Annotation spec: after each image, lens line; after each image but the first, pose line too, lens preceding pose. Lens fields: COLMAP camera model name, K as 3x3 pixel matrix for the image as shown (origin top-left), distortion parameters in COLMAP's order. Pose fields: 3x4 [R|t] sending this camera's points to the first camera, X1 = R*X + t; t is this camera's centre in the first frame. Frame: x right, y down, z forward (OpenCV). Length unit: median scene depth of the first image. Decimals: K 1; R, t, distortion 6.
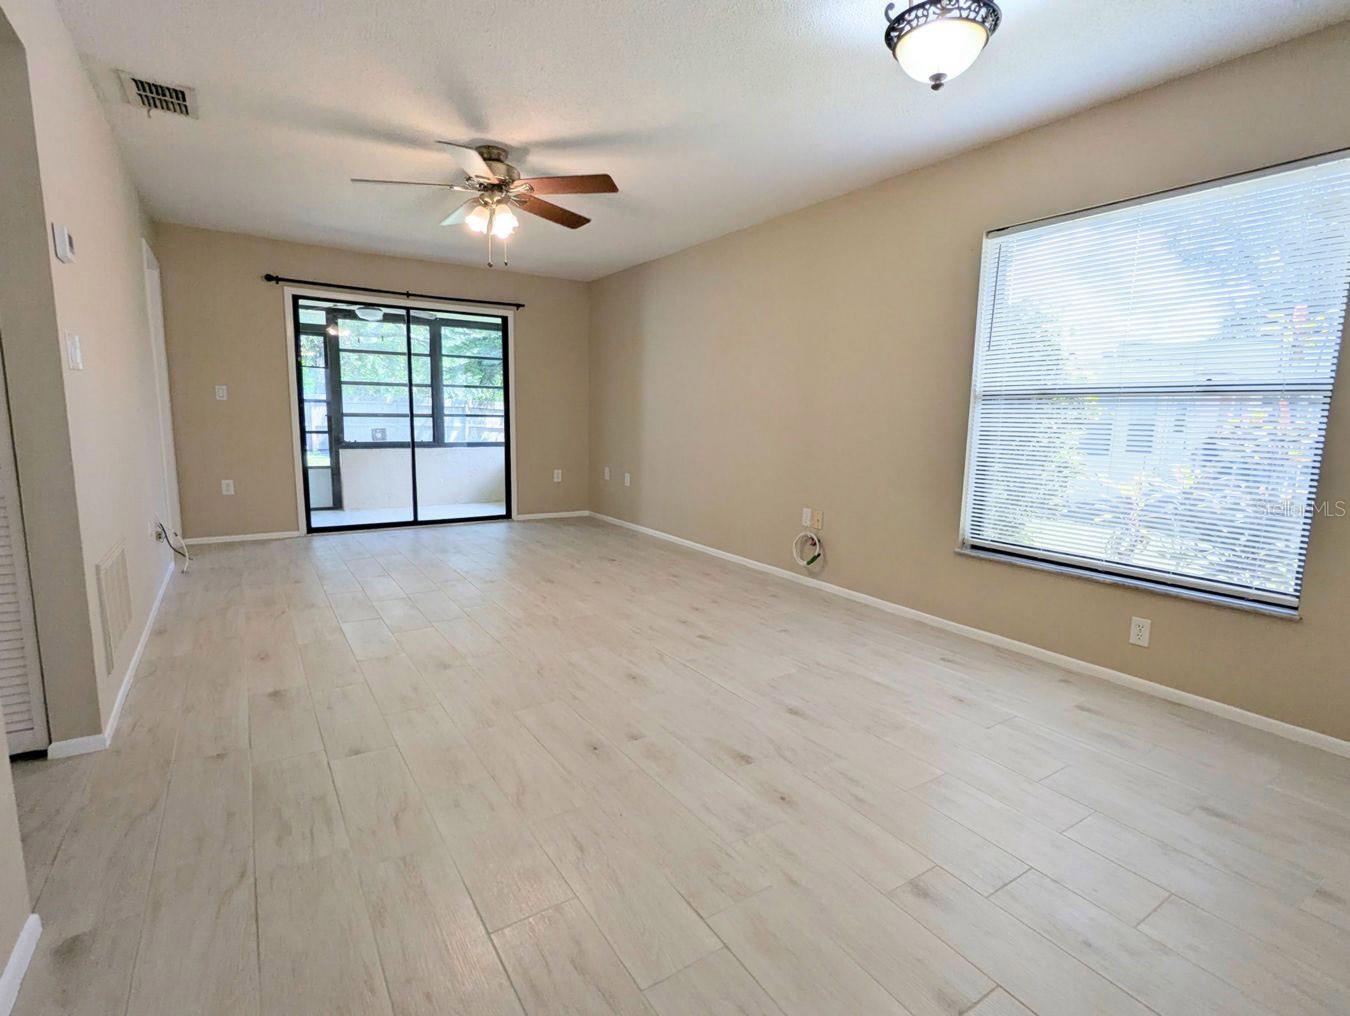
lens RADIAL K [[655.2, 0, 675.0], [0, 655.2, 508.0], [0, 0, 1]] dist [-0.005273, 0.000217]
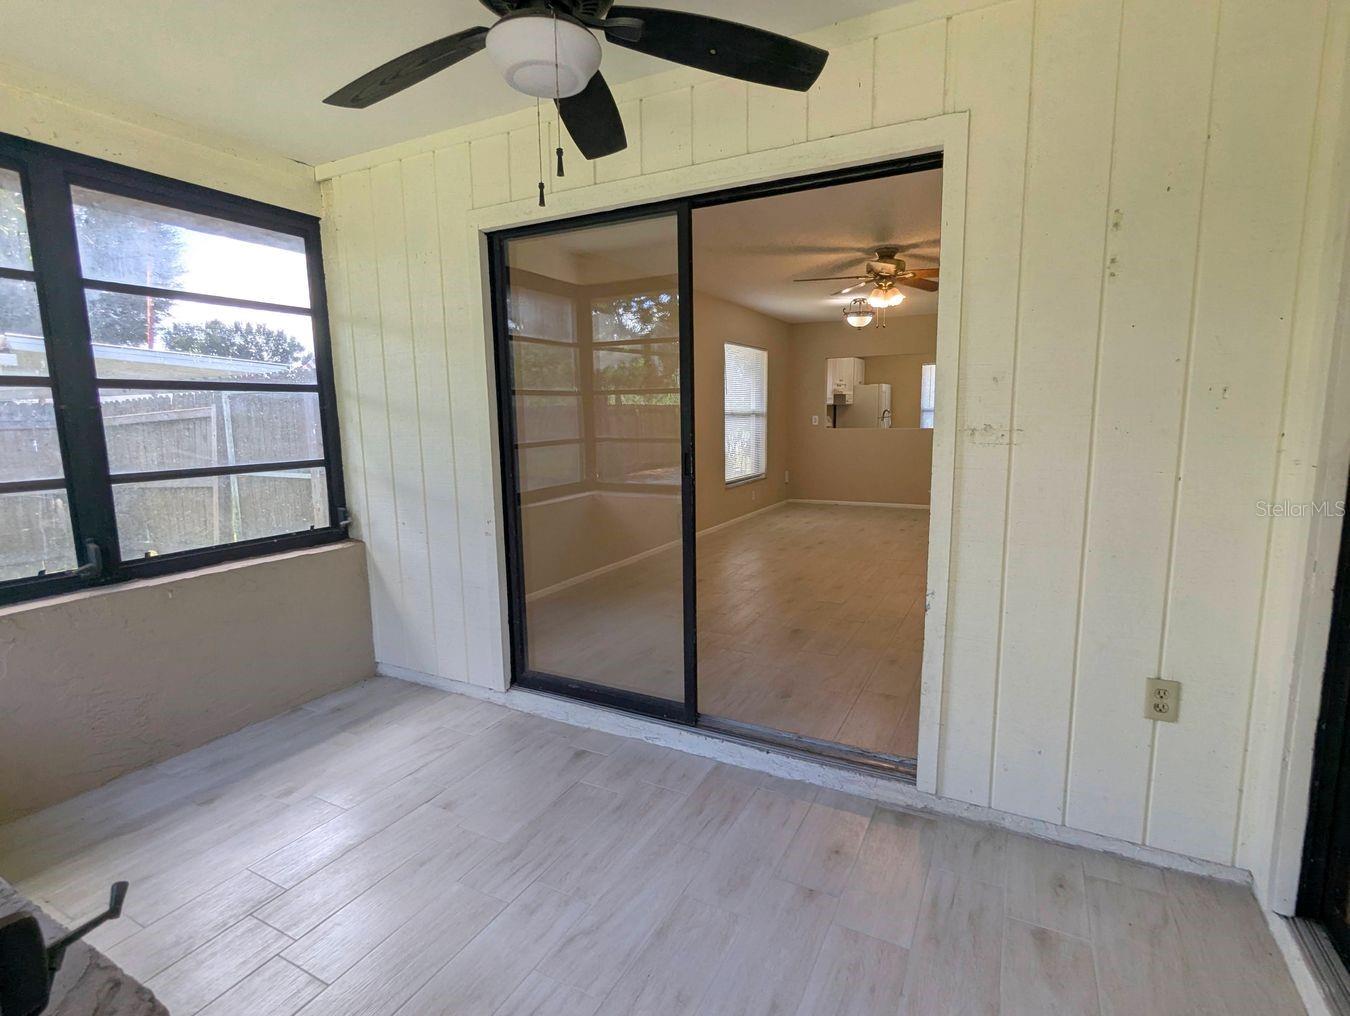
lens RADIAL K [[655.2, 0, 675.0], [0, 655.2, 508.0], [0, 0, 1]] dist [-0.005273, 0.000217]
pose [[-0.470271, -0.142987, 0.870862, -1.276728], [0.127185, 0.965506, 0.227206, -0.355570], [-0.873310, 0.217609, -0.435863, 1.983082]]
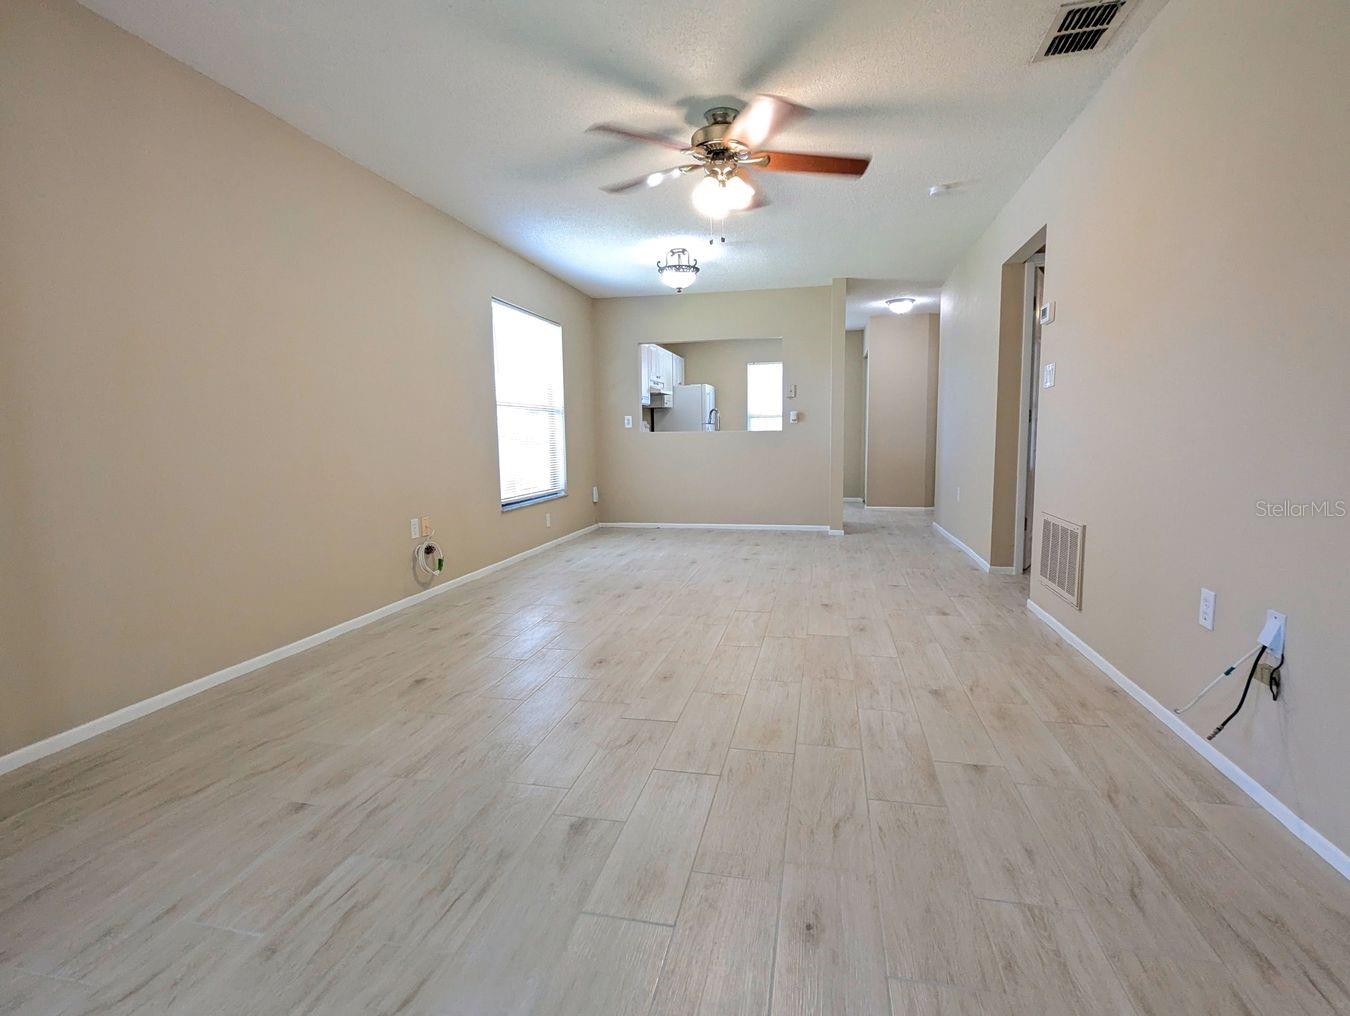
lens RADIAL K [[655.2, 0, 675.0], [0, 655.2, 508.0], [0, 0, 1]] dist [-0.005273, 0.000217]
pose [[-0.688136, -0.095498, 0.719269, -0.843947], [0.099295, 0.969580, 0.223729, -0.218306], [-0.718755, 0.225376, -0.657721, 1.607244]]
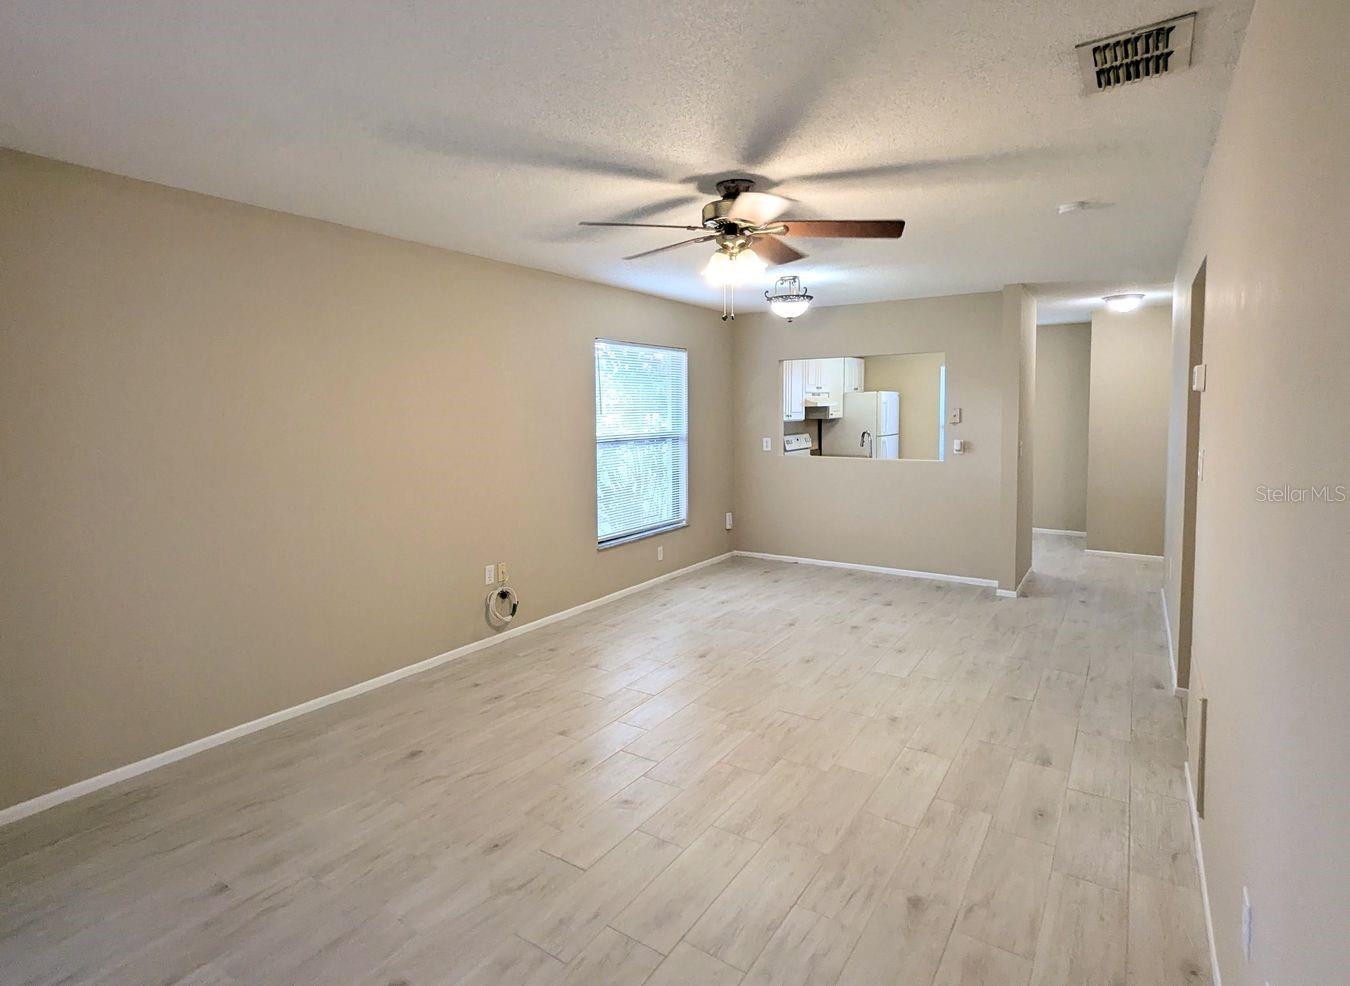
lens RADIAL K [[700.7, 0, 642.9], [0, 700.7, 450.9], [0, 0, 1]] dist [-0.000179, 0.000624]
pose [[-0.364111, -0.074809, 0.928346, -0.984997], [0.129965, 0.982935, 0.130182, -0.322511], [-0.922243, 0.168054, -0.348175, 1.351131]]
